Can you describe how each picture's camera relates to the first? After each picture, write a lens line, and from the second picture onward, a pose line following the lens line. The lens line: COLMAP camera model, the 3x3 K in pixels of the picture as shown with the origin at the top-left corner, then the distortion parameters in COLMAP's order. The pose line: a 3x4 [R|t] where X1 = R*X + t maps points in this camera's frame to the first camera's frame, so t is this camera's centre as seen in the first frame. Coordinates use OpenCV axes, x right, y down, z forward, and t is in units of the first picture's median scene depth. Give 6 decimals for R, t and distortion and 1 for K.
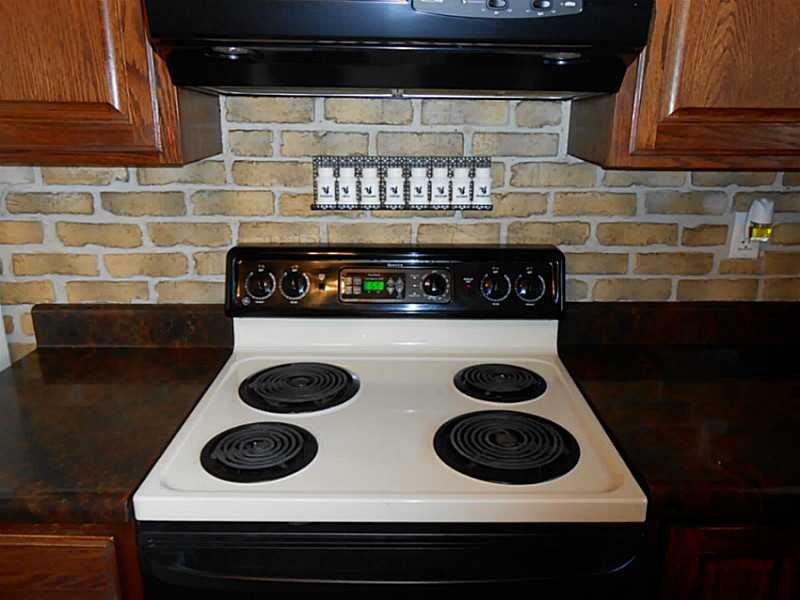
lens RADIAL K [[629.5, 0, 403.5], [0, 629.5, 299.4], [0, 0, 1]] dist [-0.032806, 0.052690]
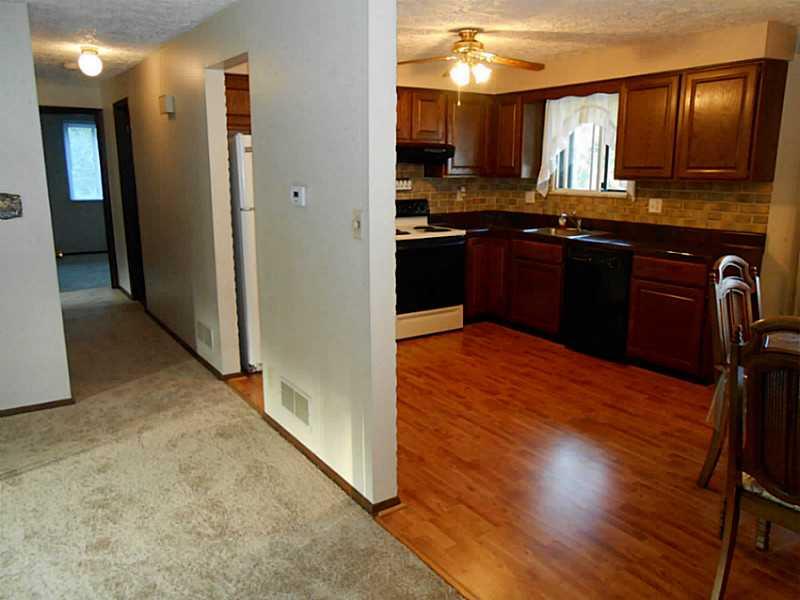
lens RADIAL K [[629.5, 0, 403.5], [0, 629.5, 299.4], [0, 0, 1]] dist [-0.032806, 0.052690]
pose [[0.837385, -0.120950, 0.533064, -2.184541], [0.164106, 0.985853, -0.034106, 0.692713], [-0.521397, 0.116039, 0.845387, -2.372505]]
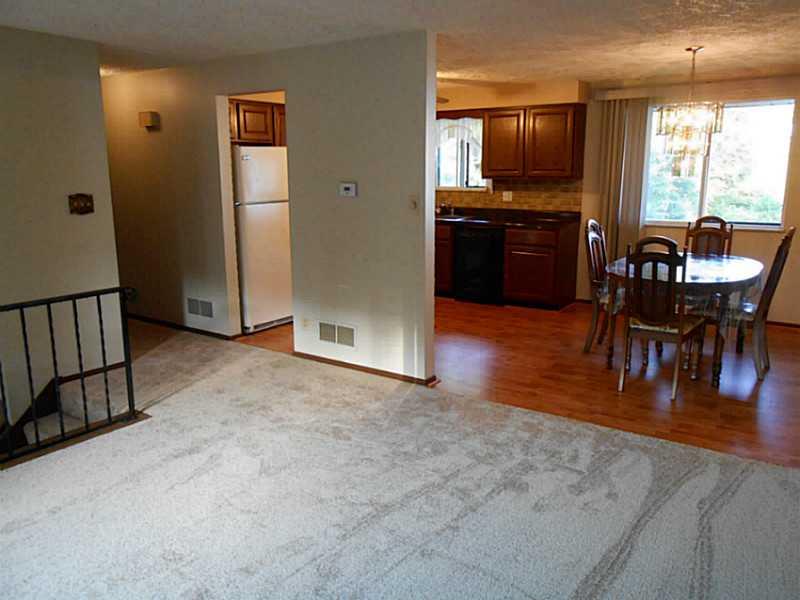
lens RADIAL K [[629.5, 0, 403.5], [0, 629.5, 299.4], [0, 0, 1]] dist [-0.032806, 0.052690]
pose [[0.579282, -0.175020, 0.796116, -3.756261], [0.242738, 0.969405, 0.036492, 0.707400], [-0.778146, 0.172108, 0.604043, -2.480885]]
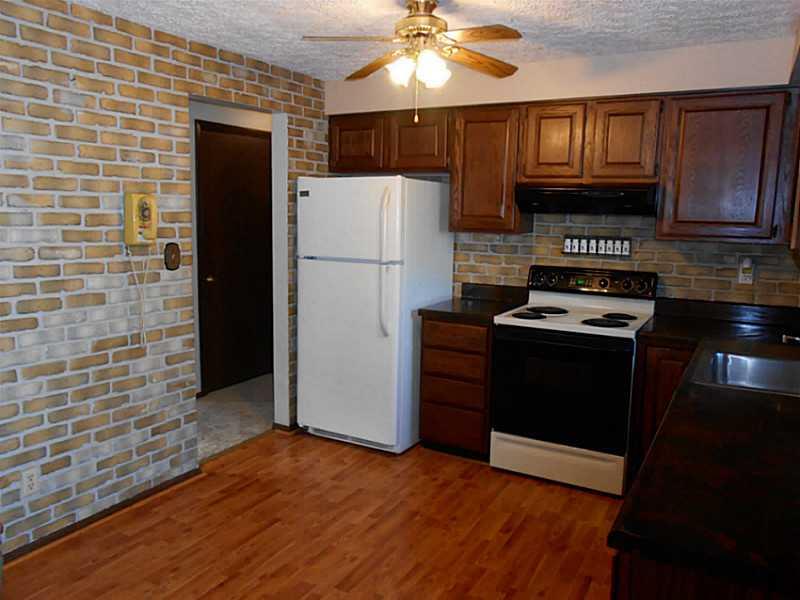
lens RADIAL K [[629.5, 0, 403.5], [0, 629.5, 299.4], [0, 0, 1]] dist [-0.032806, 0.052690]
pose [[0.866575, 0.080228, -0.492556, 0.623733], [-0.155964, 0.981093, -0.114592, 0.476009], [0.474050, 0.176123, 0.862704, -1.663340]]
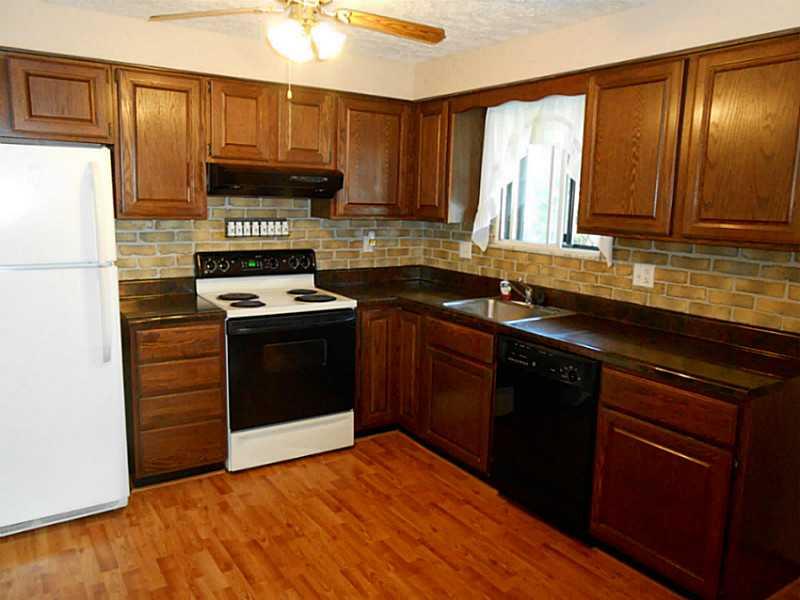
lens RADIAL K [[629.5, 0, 403.5], [0, 629.5, 299.4], [0, 0, 1]] dist [-0.032806, 0.052690]
pose [[0.837551, -0.074061, 0.541317, -0.971345], [0.137601, 0.987427, -0.077807, 0.425111], [-0.528748, 0.139653, 0.837211, -1.585796]]
